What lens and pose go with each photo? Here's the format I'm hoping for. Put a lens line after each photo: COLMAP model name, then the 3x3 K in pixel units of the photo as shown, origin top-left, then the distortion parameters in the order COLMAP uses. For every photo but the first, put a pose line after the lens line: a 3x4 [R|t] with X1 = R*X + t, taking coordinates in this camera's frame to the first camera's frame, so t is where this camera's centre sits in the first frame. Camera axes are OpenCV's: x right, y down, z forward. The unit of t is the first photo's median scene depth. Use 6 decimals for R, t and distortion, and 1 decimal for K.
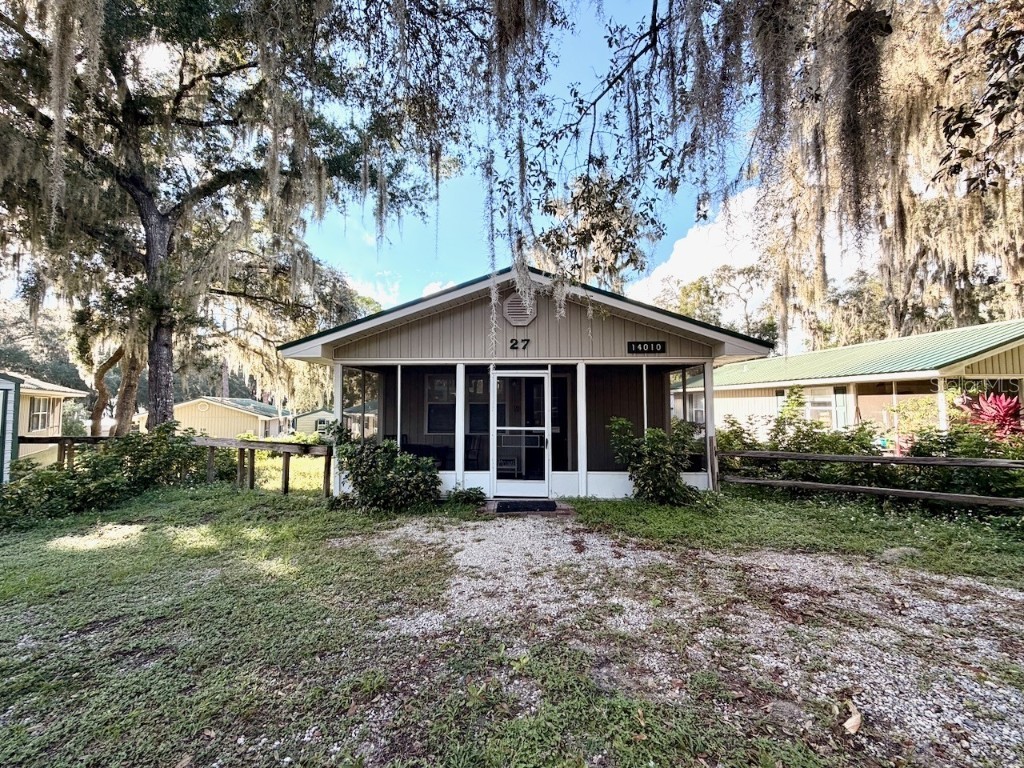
lens RADIAL K [[409.3, 0, 509.1], [0, 409.3, 383.3], [0, 0, 1]] dist [-0.001708, 0.000509]
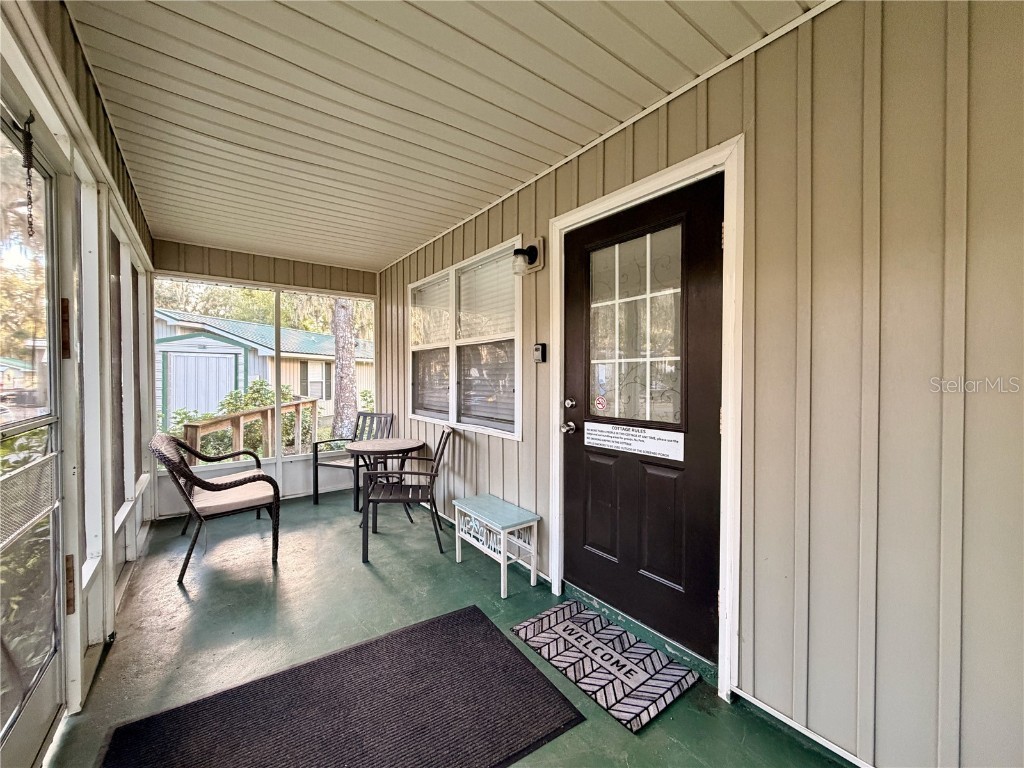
lens RADIAL K [[409.3, 0, 509.1], [0, 409.3, 383.3], [0, 0, 1]] dist [-0.001708, 0.000509]
pose [[0.629580, 0.016578, -0.776759, 0.298252], [0.039706, 0.997779, 0.053478, 0.086994], [0.775921, -0.064511, 0.627523, 1.045993]]
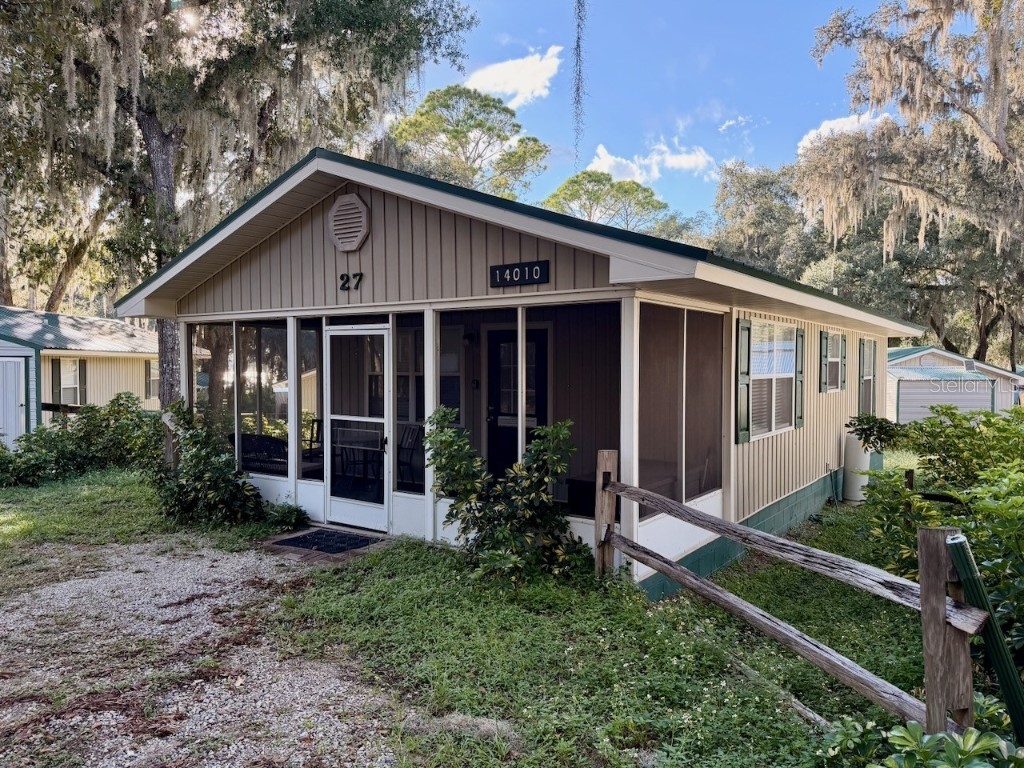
lens RADIAL K [[718.6, 0, 515.8], [0, 718.6, 390.1], [0, 0, 1]] dist [0.083374, -0.111301]
pose [[0.841497, 0.020759, -0.539863, 0.819016], [0.026899, 0.996412, 0.080243, -0.014142], [0.539592, -0.082046, 0.837919, 0.213951]]
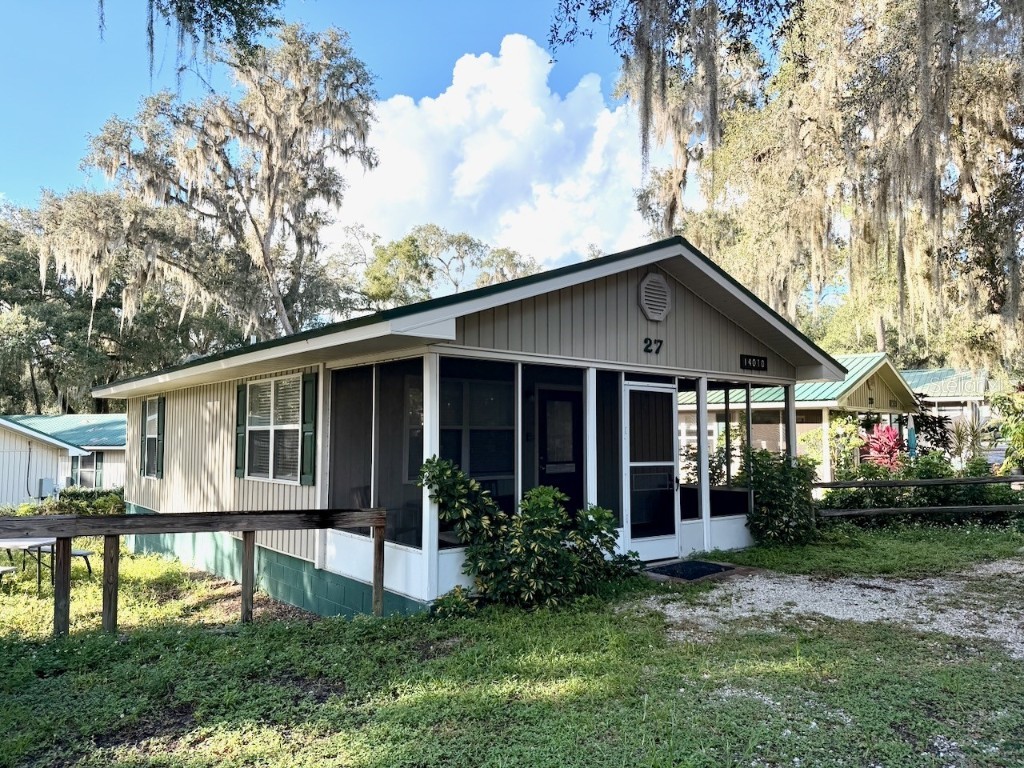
lens RADIAL K [[718.6, 0, 515.8], [0, 718.6, 390.1], [0, 0, 1]] dist [0.083374, -0.111301]
pose [[0.743307, 0.046124, 0.667359, -0.977655], [-0.039289, 0.998908, -0.025278, 0.022165], [-0.667796, -0.007430, 0.744307, 0.230762]]
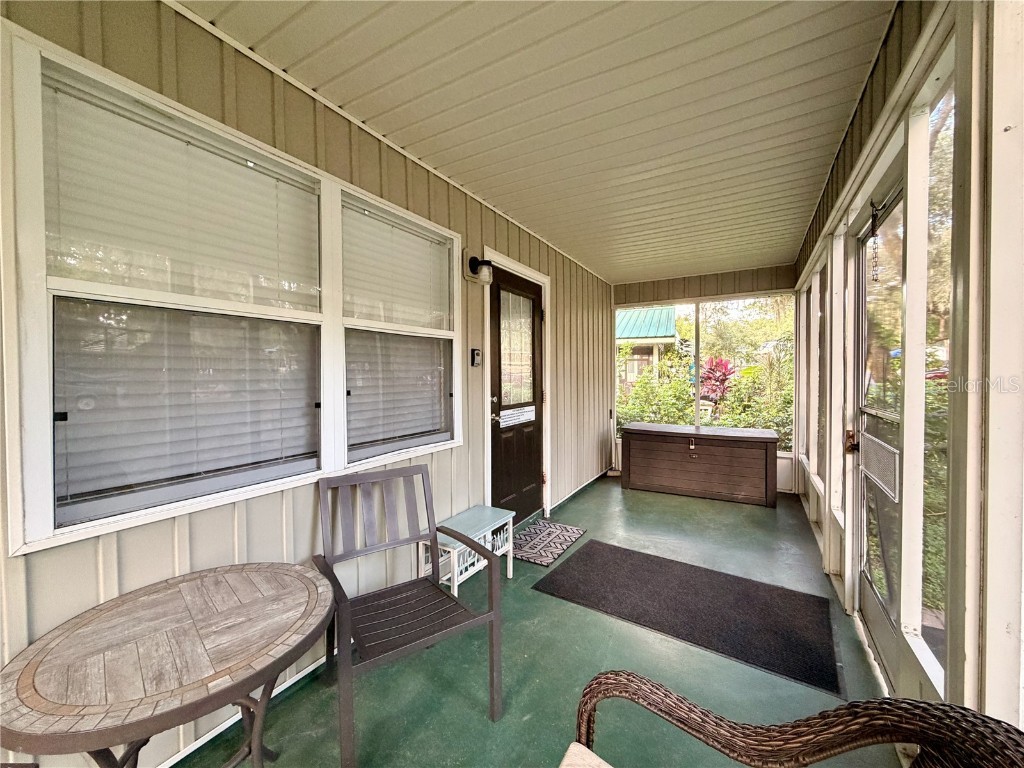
lens RADIAL K [[409.3, 0, 509.1], [0, 409.3, 383.3], [0, 0, 1]] dist [-0.001708, 0.000509]
pose [[0.470157, -0.019668, 0.882364, -0.317388], [-0.041241, 0.998170, 0.044224, 0.086915], [-0.881619, -0.057182, 0.468485, 1.079858]]
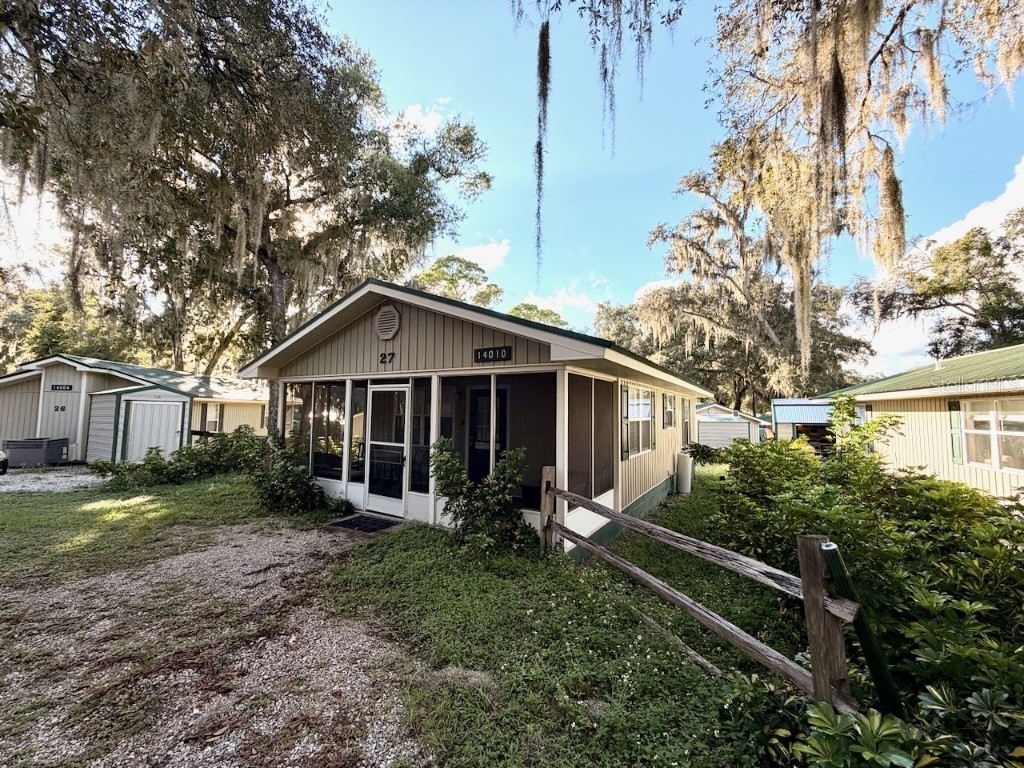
lens RADIAL K [[409.3, 0, 509.1], [0, 409.3, 383.3], [0, 0, 1]] dist [-0.001708, 0.000509]
pose [[0.875090, -0.019327, -0.483574, 0.760111], [0.011482, 0.999750, -0.019178, -0.012508], [0.483824, 0.011230, 0.875093, 0.277868]]
